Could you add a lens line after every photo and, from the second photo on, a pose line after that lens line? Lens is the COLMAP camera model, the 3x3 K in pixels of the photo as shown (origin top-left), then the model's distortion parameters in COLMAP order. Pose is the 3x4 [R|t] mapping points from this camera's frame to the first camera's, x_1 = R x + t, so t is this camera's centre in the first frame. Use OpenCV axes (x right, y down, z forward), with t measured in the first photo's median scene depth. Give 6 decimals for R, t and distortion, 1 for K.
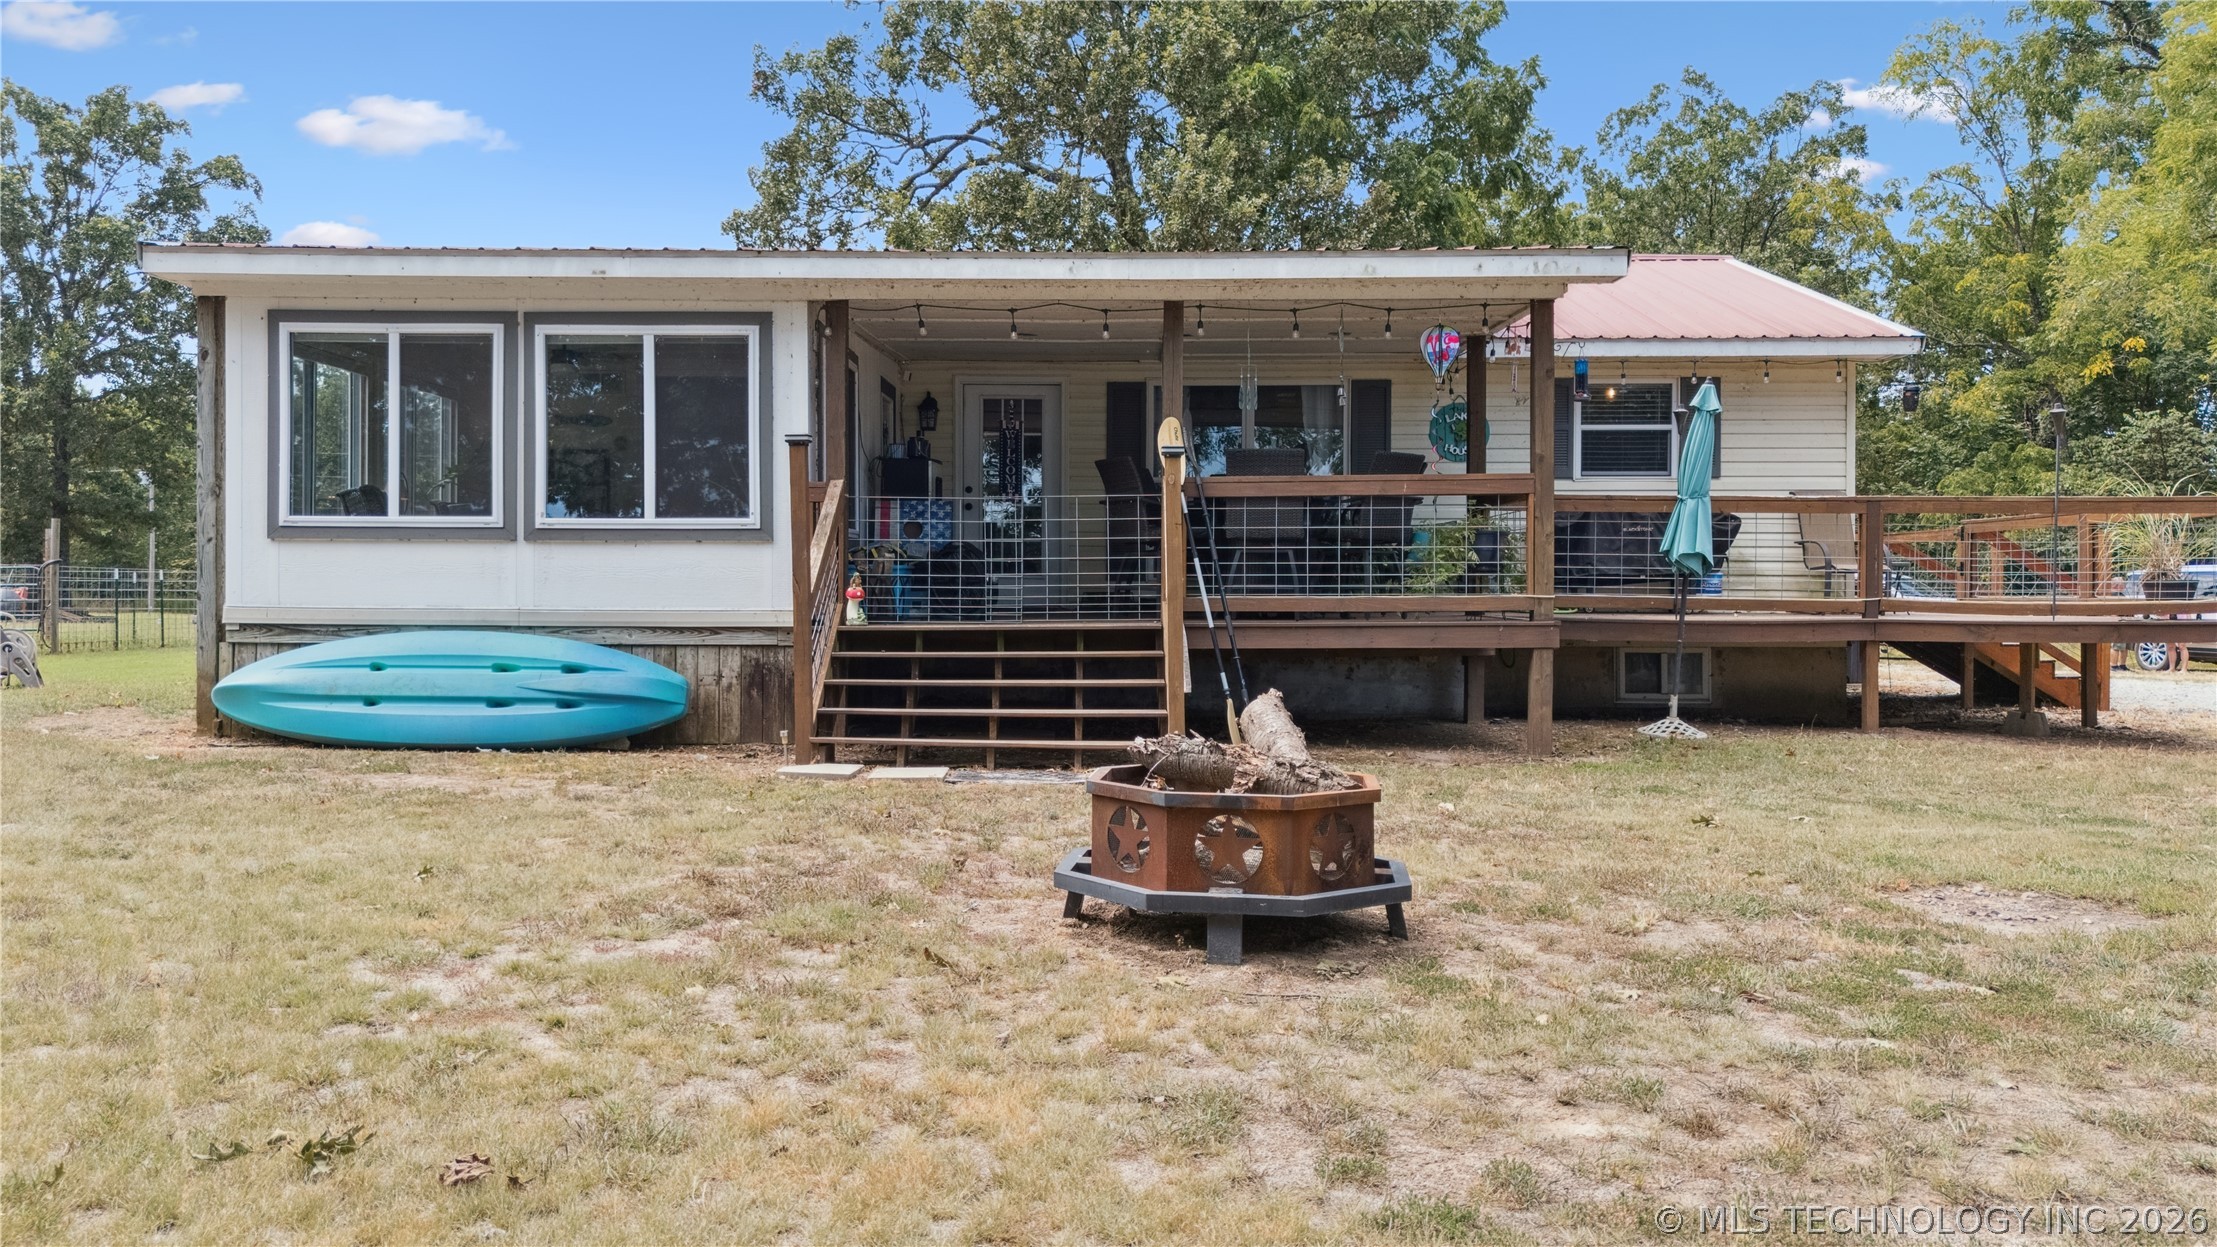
lens RADIAL K [[1615.1, 0, 1108.5], [0, 1615.1, 623.5], [0, 0, 1]] dist [0.091140, -0.086618]
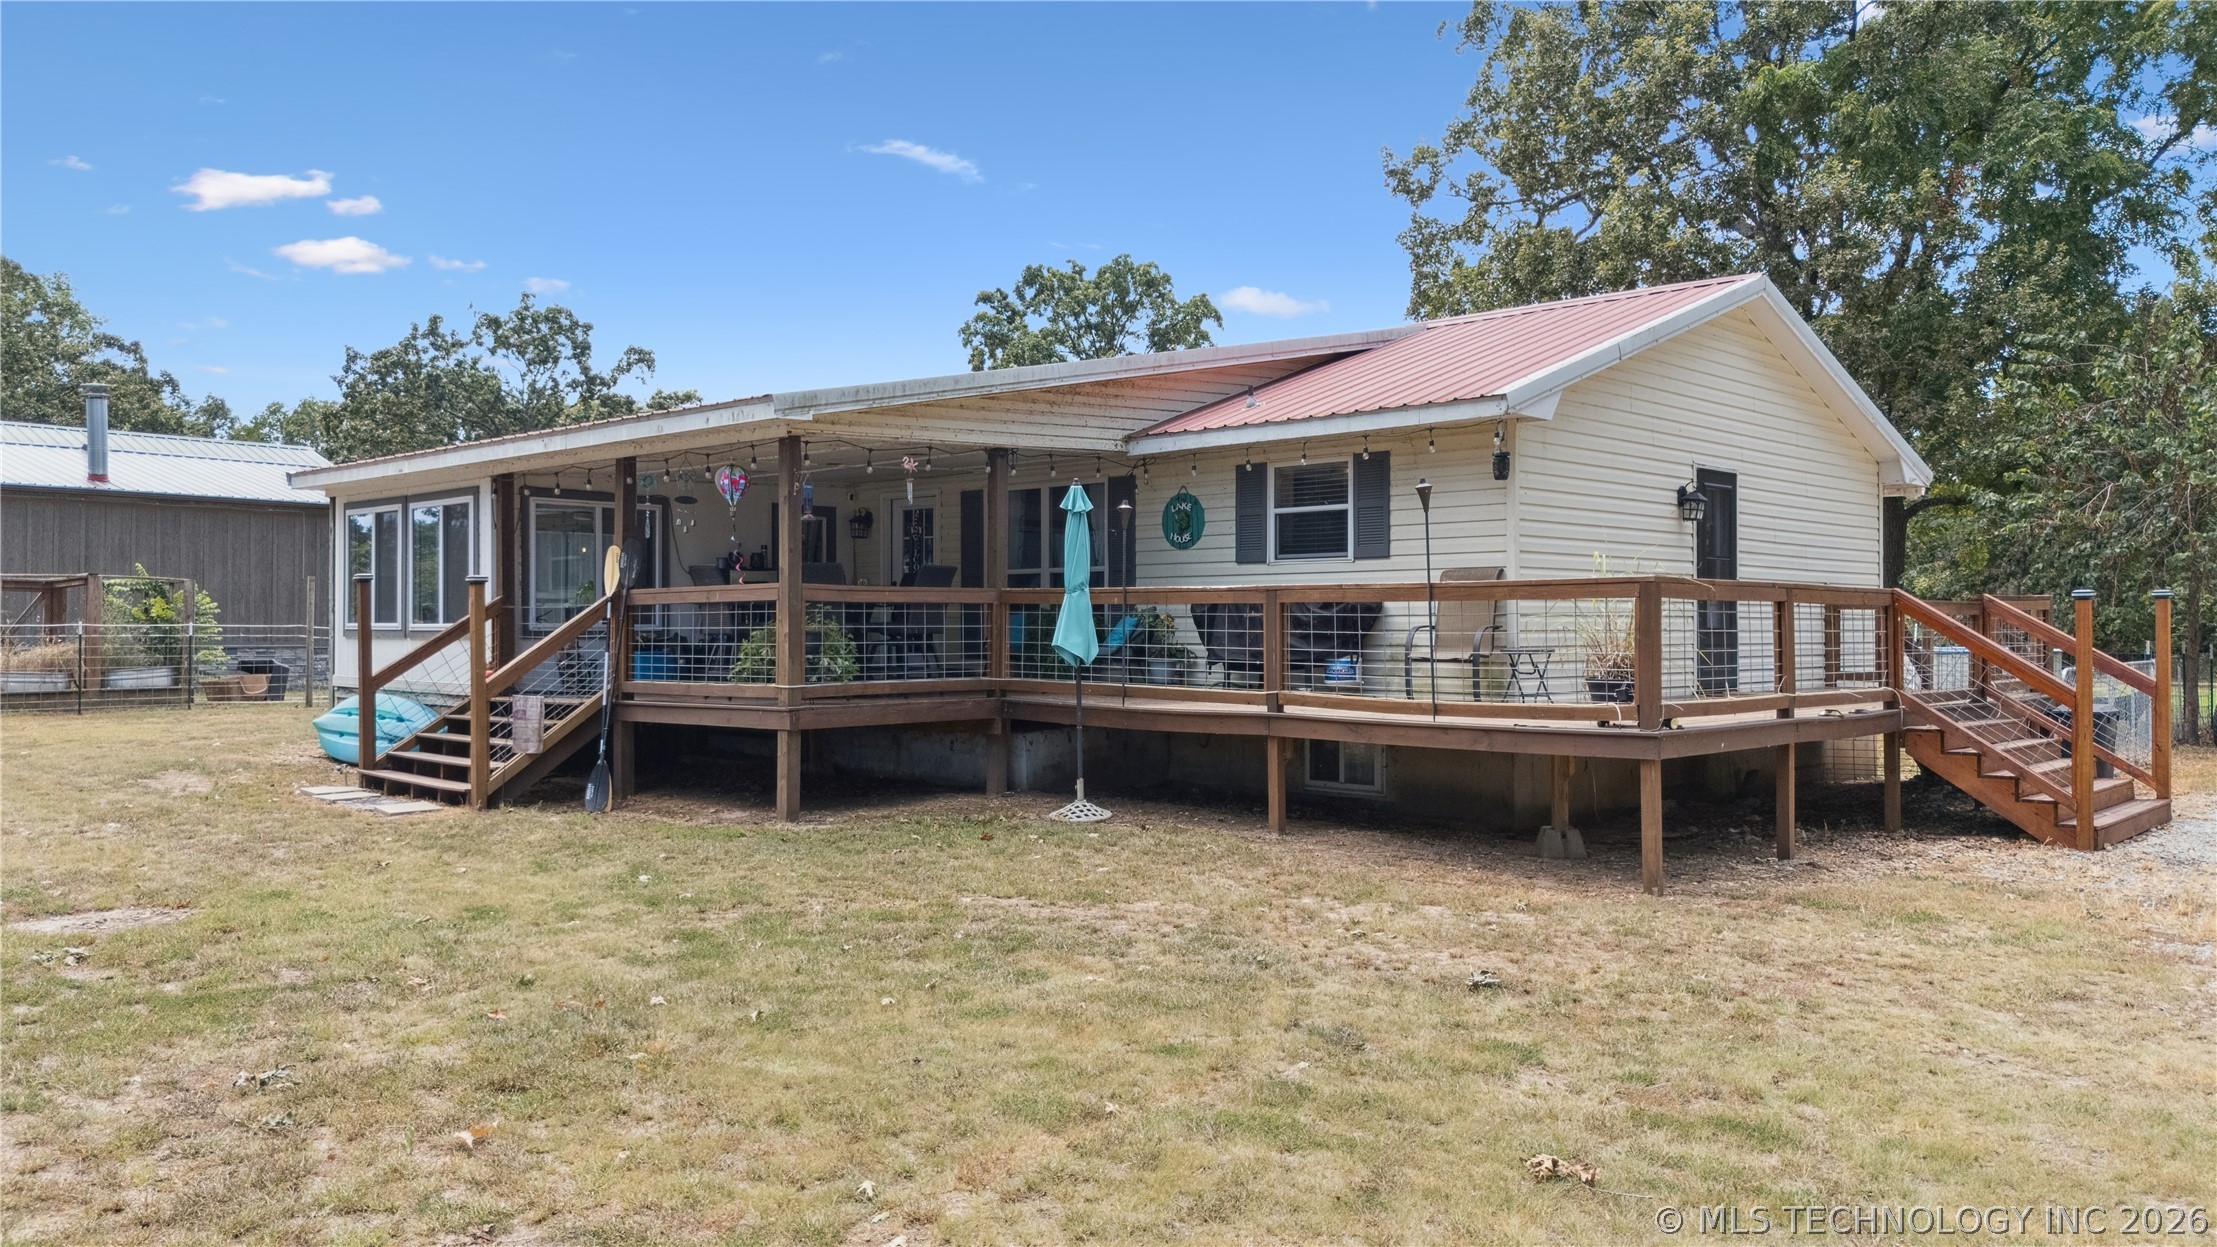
lens RADIAL K [[1589.6, 0, 1107.2], [0, 1589.6, 648.2], [0, 0, 1]] dist [0.098434, -0.104578]
pose [[0.743403, 0.005887, -0.668818, 0.979913], [-0.013025, 0.999899, -0.005676, -0.032941], [0.668717, 0.012931, 0.743404, 0.230728]]
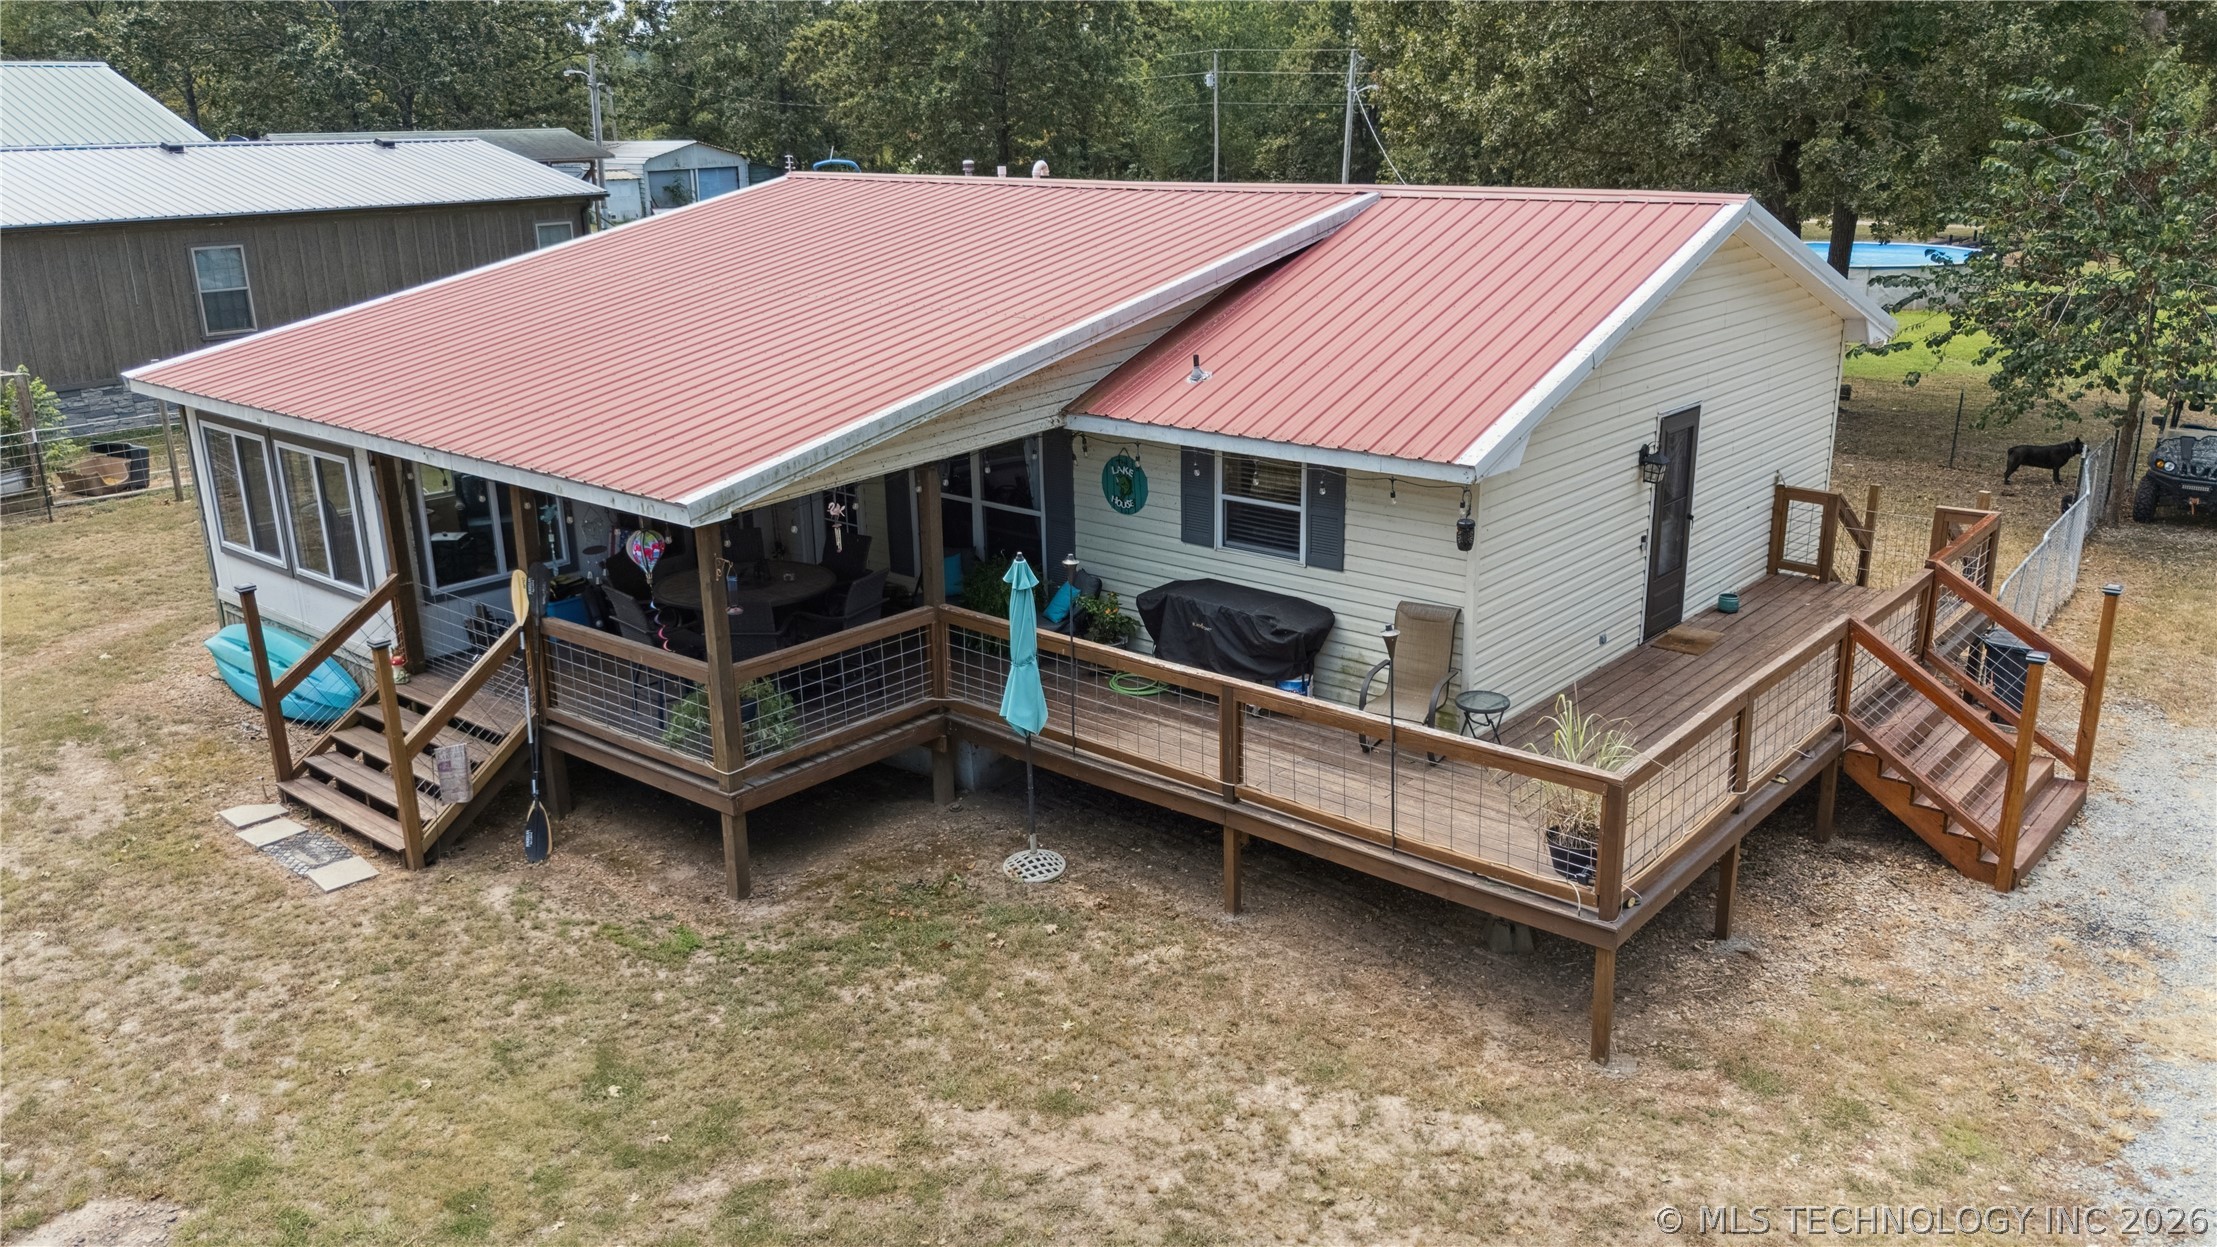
lens RADIAL K [[1615.1, 0, 1108.5], [0, 1615.1, 623.5], [0, 0, 1]] dist [0.091140, -0.086618]
pose [[0.782618, 0.176491, -0.596959, 0.917733], [0.007072, 0.956384, 0.292026, -0.366722], [0.622462, -0.232766, 0.747236, 0.267639]]
